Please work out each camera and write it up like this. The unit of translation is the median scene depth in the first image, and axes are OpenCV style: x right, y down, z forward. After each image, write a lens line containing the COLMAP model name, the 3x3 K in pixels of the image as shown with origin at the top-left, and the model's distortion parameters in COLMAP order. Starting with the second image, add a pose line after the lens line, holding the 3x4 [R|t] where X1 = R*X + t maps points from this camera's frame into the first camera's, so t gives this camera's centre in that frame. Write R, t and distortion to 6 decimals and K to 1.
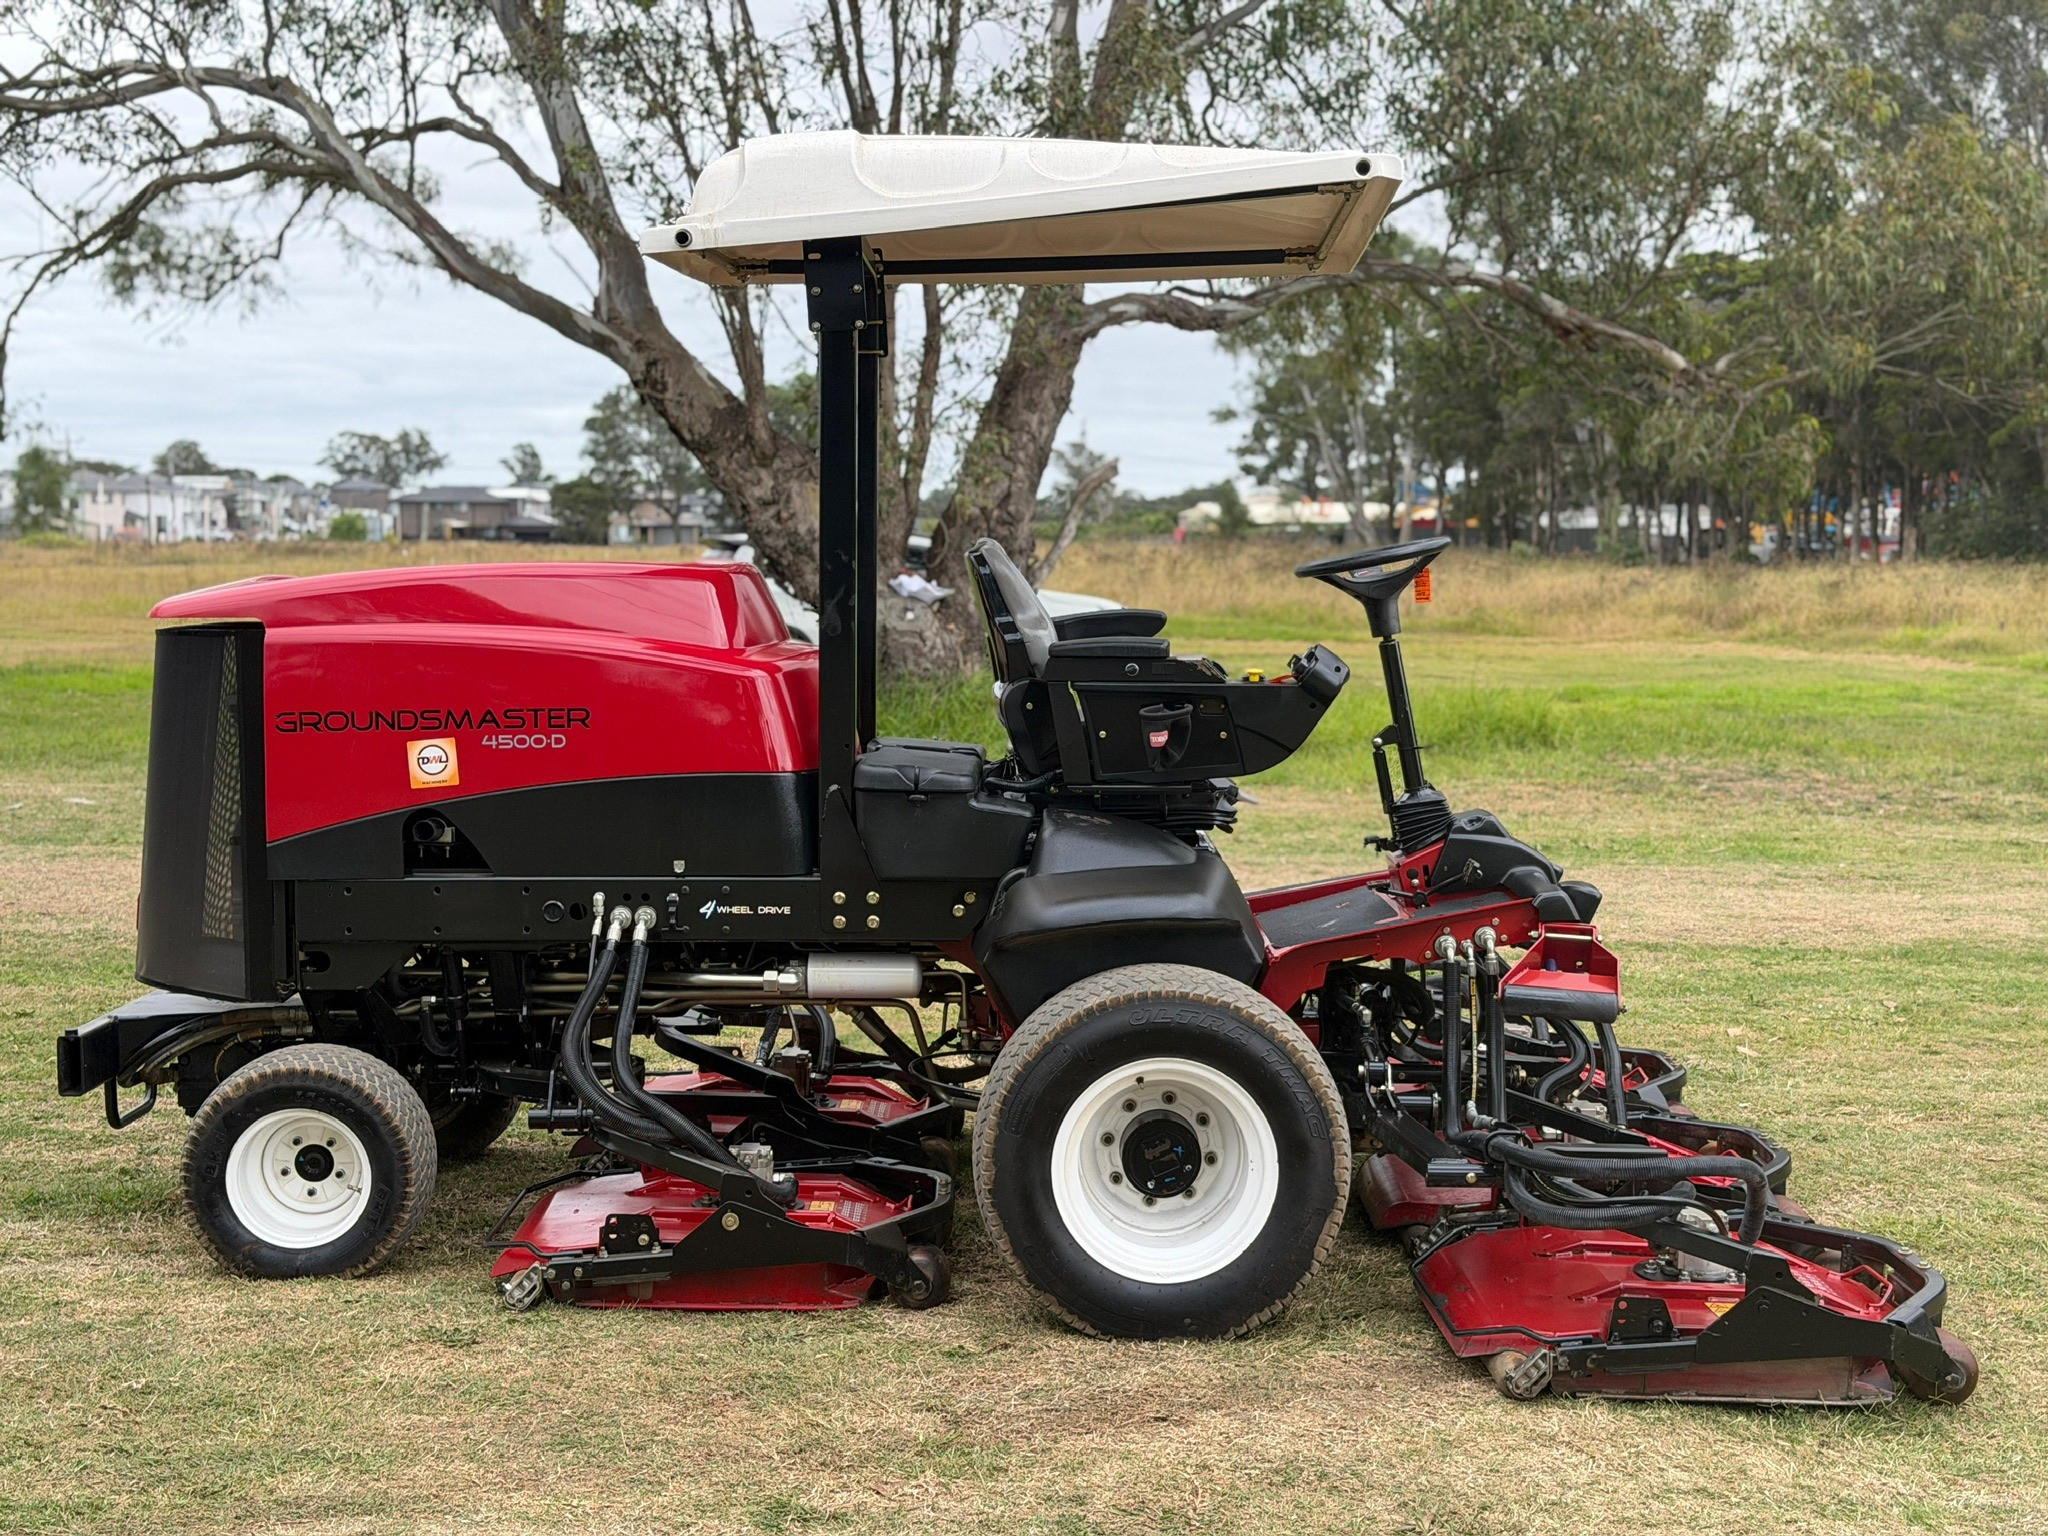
lens RADIAL K [[2905.2, 0, 1024.0], [0, 2905.2, 768.0], [0, 0, 1]] dist [0.122118, -0.110784]
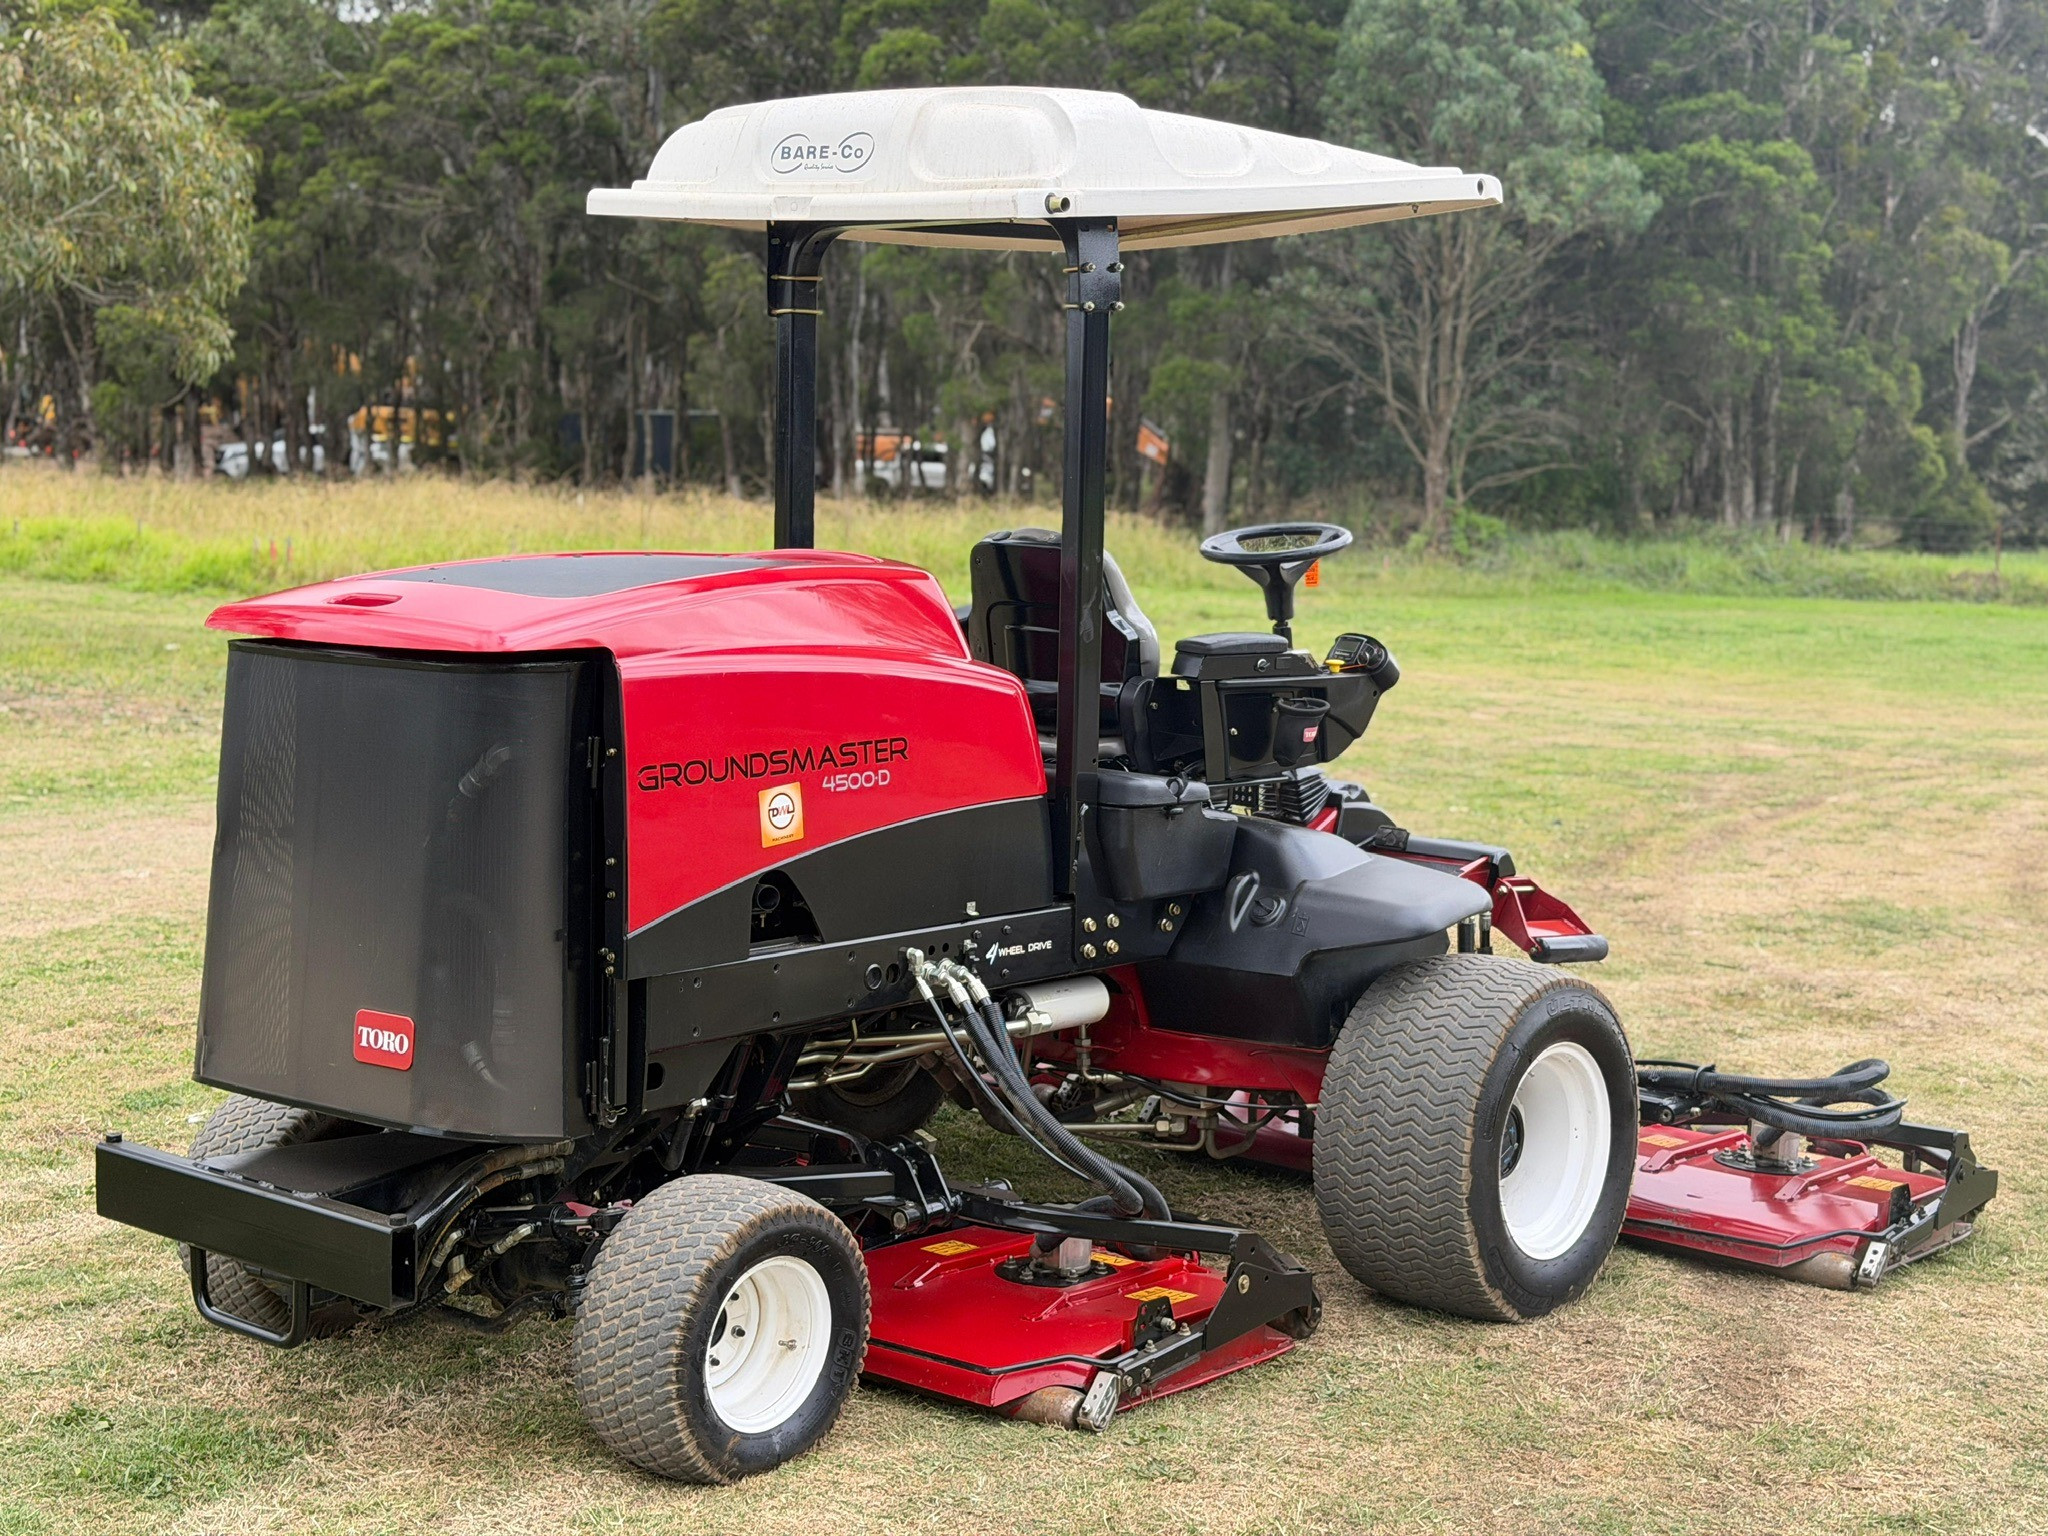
lens RADIAL K [[2905.2, 0, 1024.0], [0, 2905.2, 768.0], [0, 0, 1]] dist [0.122118, -0.110784]
pose [[0.654469, -0.067918, 0.753033, -0.219061], [0.033277, 0.997580, 0.061054, -0.017727], [-0.755357, -0.014899, 0.655145, 0.116934]]
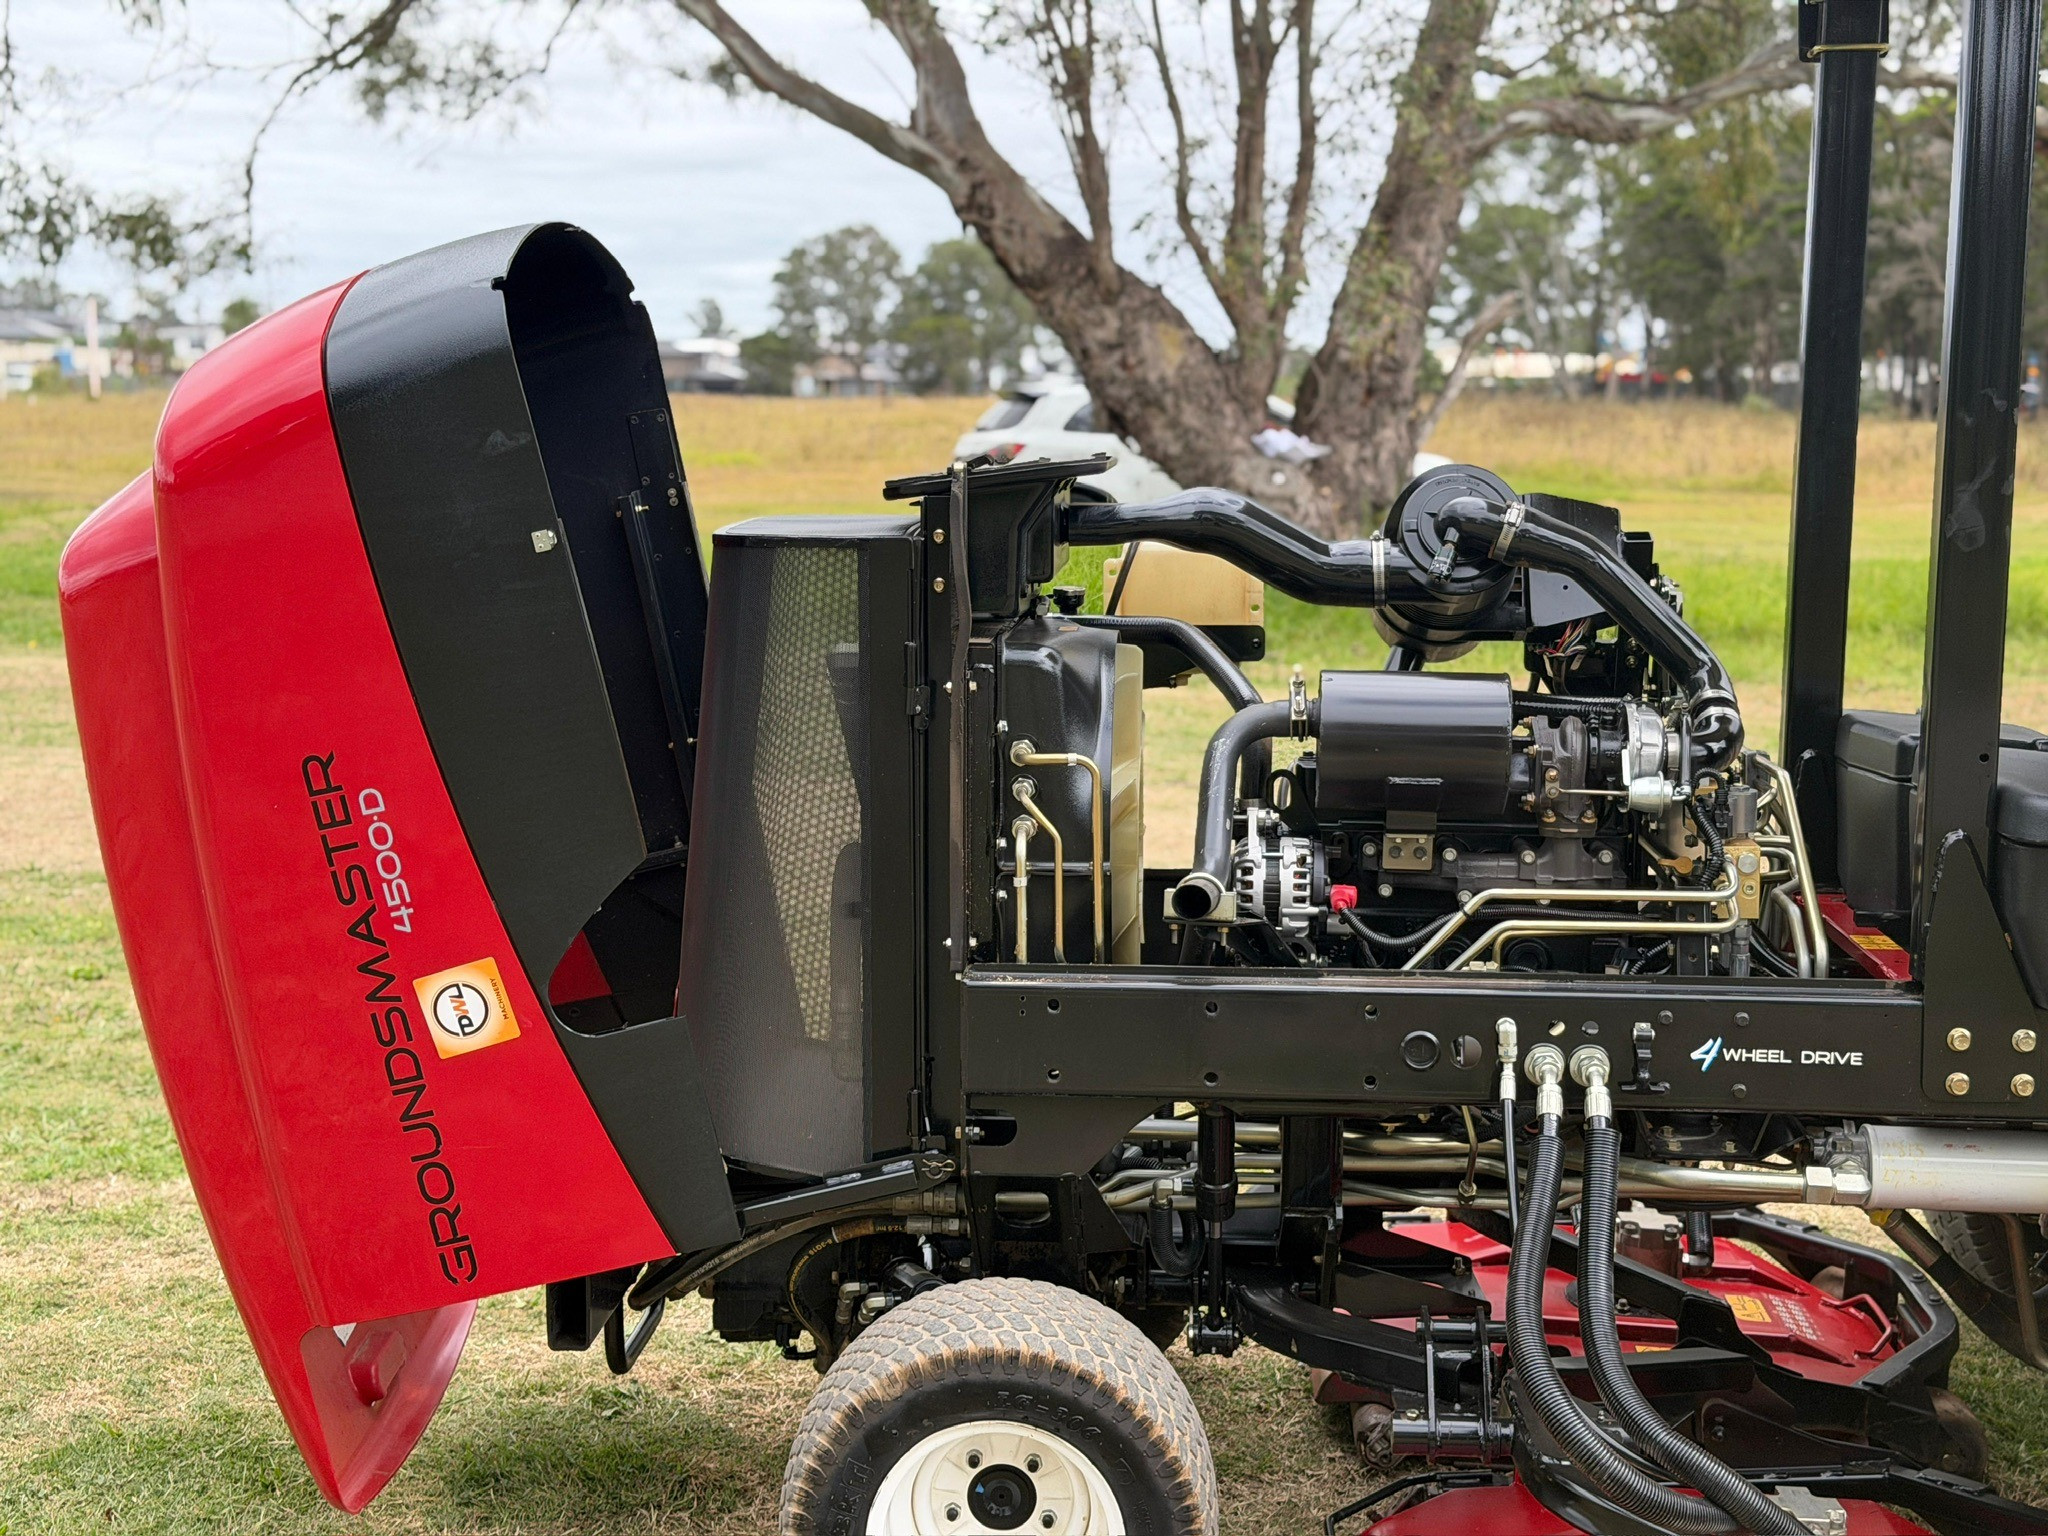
lens RADIAL K [[2905.2, 0, 1024.0], [0, 2905.2, 768.0], [0, 0, 1]] dist [0.122118, -0.110784]
pose [[0.997886, 0.011844, -0.063907, -0.057549], [-0.008656, 0.998715, 0.049925, -0.008895], [0.064416, -0.049266, 0.996706, 0.127578]]
